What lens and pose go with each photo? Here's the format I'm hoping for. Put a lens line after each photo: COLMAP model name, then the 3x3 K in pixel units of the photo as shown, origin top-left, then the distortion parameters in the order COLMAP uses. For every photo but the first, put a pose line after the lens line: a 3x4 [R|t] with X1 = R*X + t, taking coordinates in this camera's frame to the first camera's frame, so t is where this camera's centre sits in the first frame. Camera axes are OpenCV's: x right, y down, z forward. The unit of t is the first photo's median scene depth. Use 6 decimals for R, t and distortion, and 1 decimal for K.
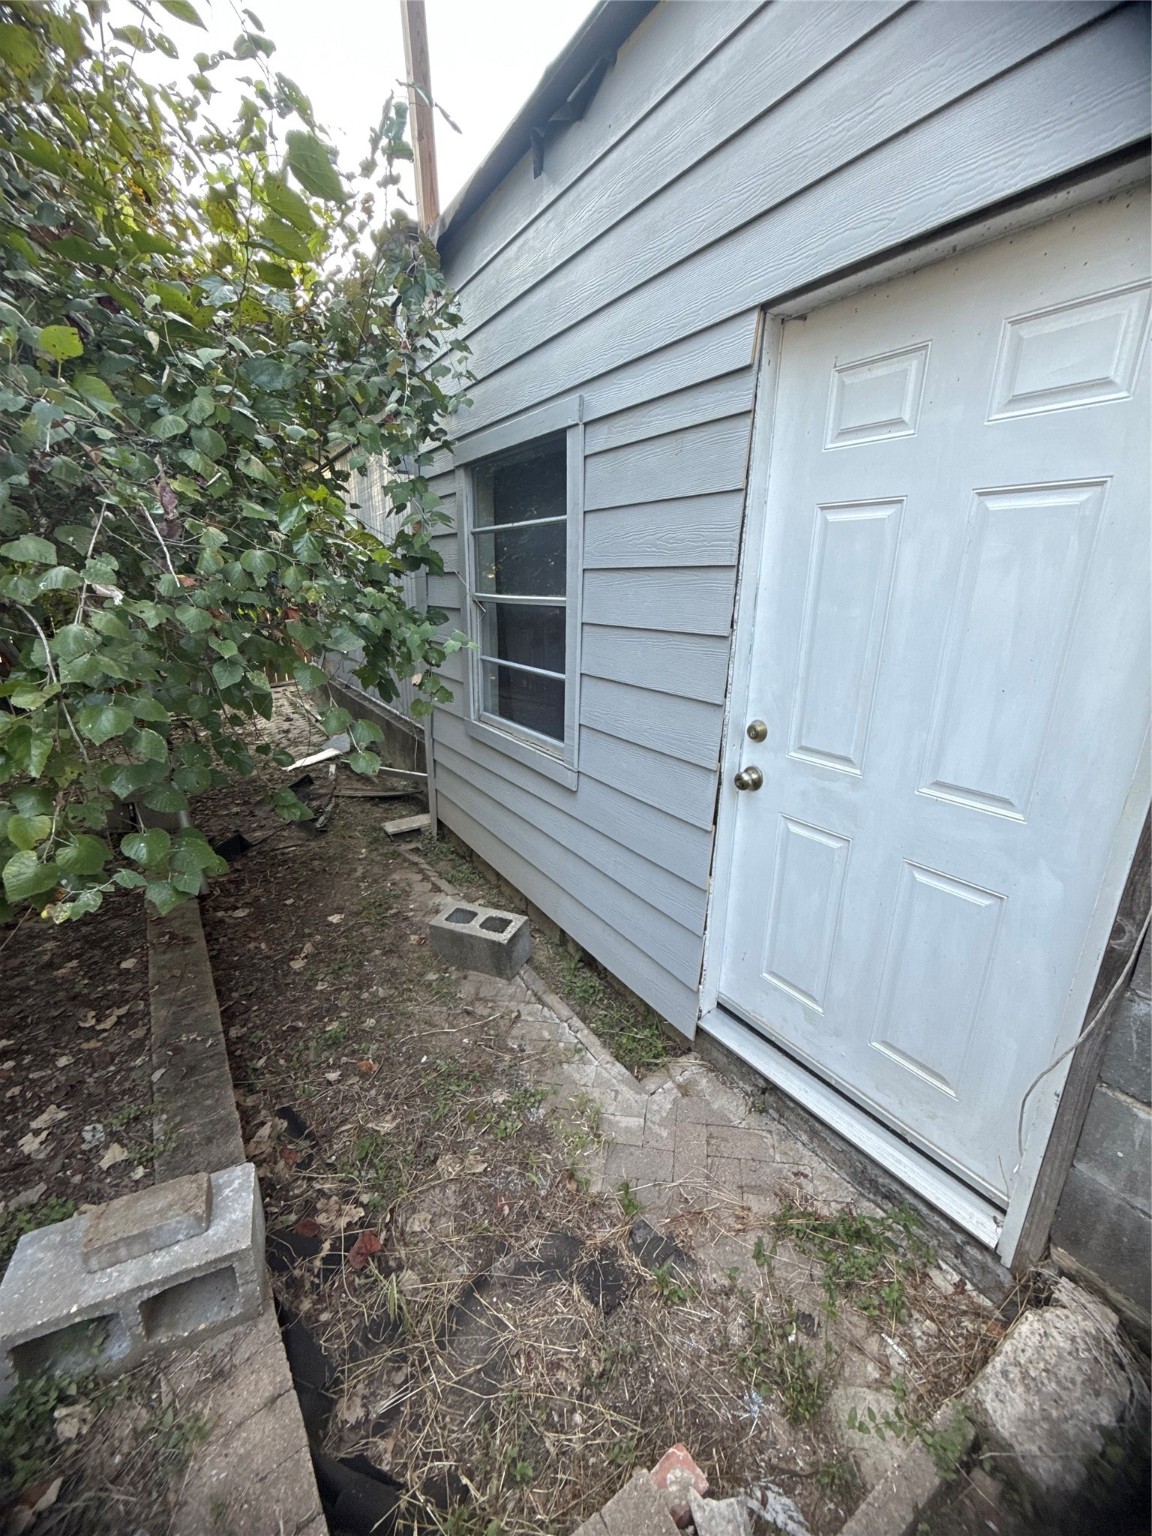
lens RADIAL K [[616.9, 0, 576.7], [0, 616.9, 772.4], [0, 0, 1]] dist [-0.000518, 0.000024]
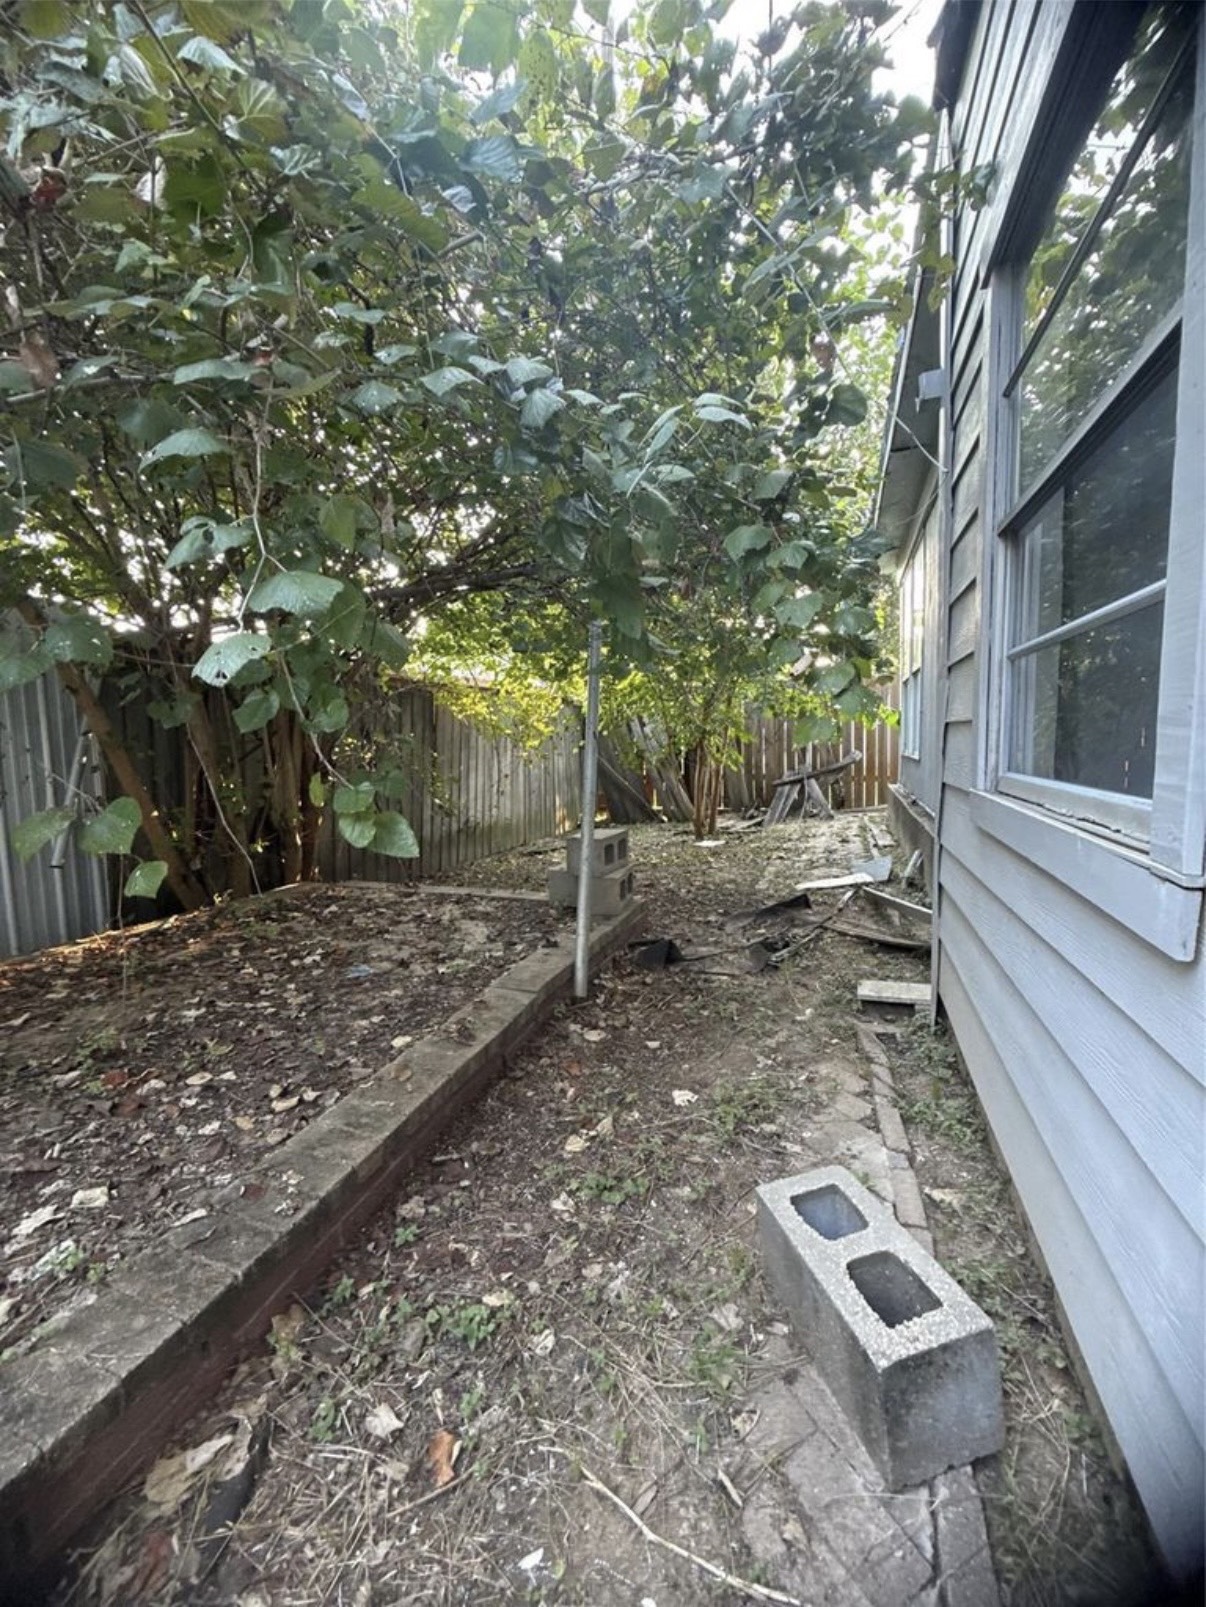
lens RADIAL K [[639.3, 0, 600.7], [0, 639.3, 796.1], [0, 0, 1]] dist [-0.000360, 0.000852]
pose [[0.602731, 0.038518, -0.797014, 0.044400], [-0.201913, 0.973690, -0.105637, 0.027032], [0.771976, 0.224598, 0.594650, 0.433320]]
